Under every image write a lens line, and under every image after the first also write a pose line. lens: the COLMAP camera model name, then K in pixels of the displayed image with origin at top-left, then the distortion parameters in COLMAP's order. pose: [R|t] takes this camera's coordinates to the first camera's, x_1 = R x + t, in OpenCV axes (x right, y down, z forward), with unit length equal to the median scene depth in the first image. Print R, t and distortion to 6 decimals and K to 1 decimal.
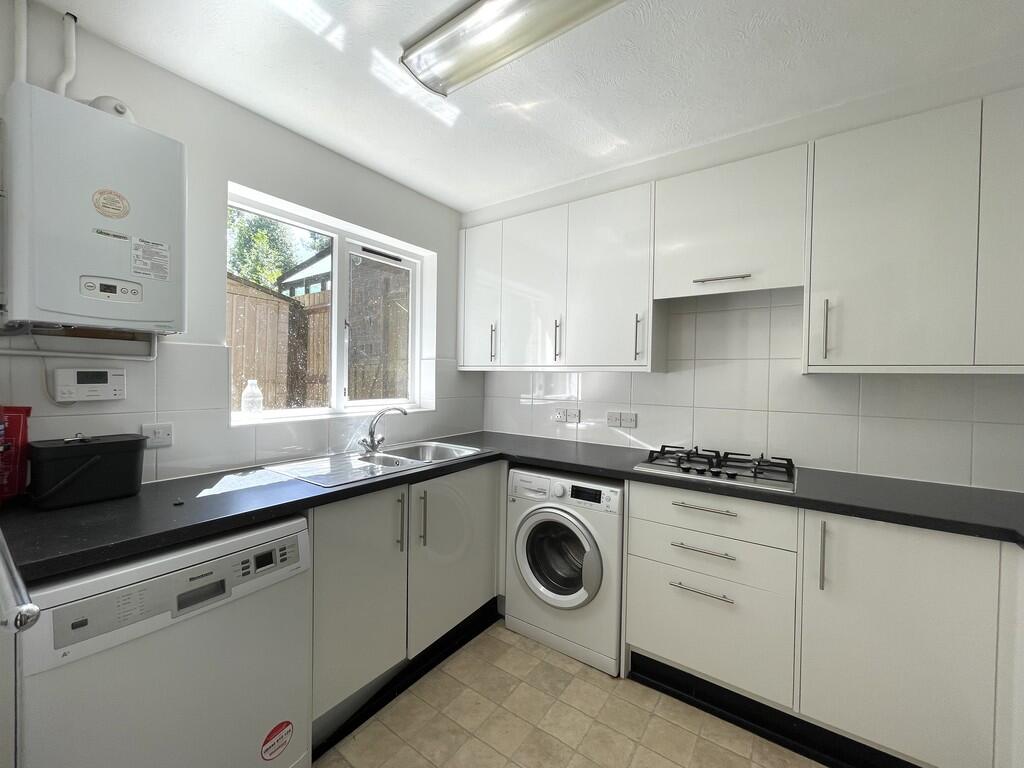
lens RADIAL K [[410.7, 0, 502.6], [0, 410.7, 383.4], [0, 0, 1]] dist [-0.000703, 0.000102]
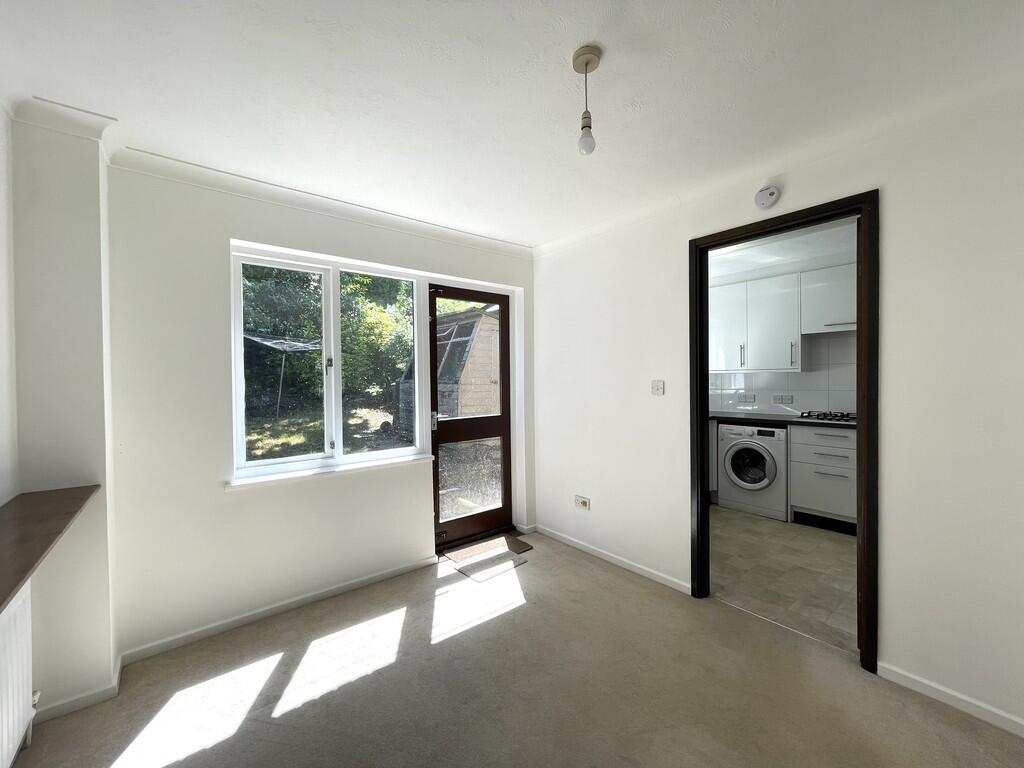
lens RADIAL K [[413.1, 0, 505.1], [0, 413.1, 382.7], [0, 0, 1]] dist [-0.001138, -0.000091]
pose [[0.961170, -0.025659, -0.274760, -0.461128], [0.024907, 0.999670, -0.006227, -0.001358], [0.274830, -0.000859, 0.961493, -1.297933]]
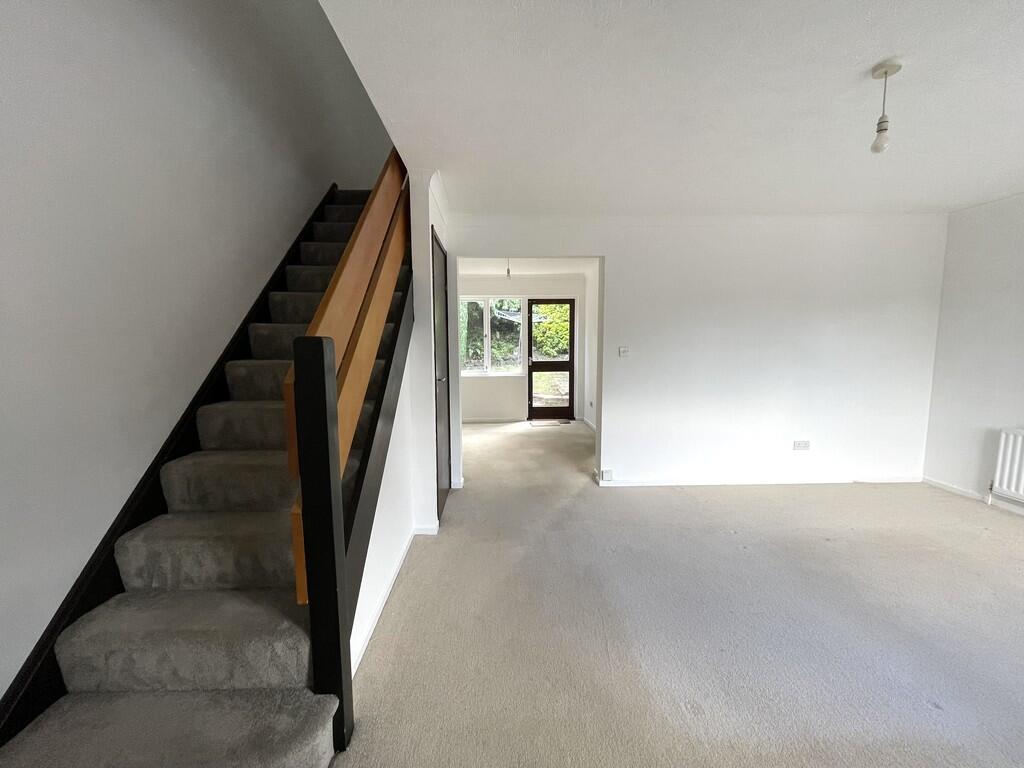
lens RADIAL K [[410.7, 0, 502.6], [0, 410.7, 383.4], [0, 0, 1]] dist [-0.000703, 0.000102]
pose [[0.602118, 0.058295, -0.796276, 1.564578], [0.007763, 0.996856, 0.078849, 0.041119], [0.798369, -0.053658, 0.599773, -2.182565]]
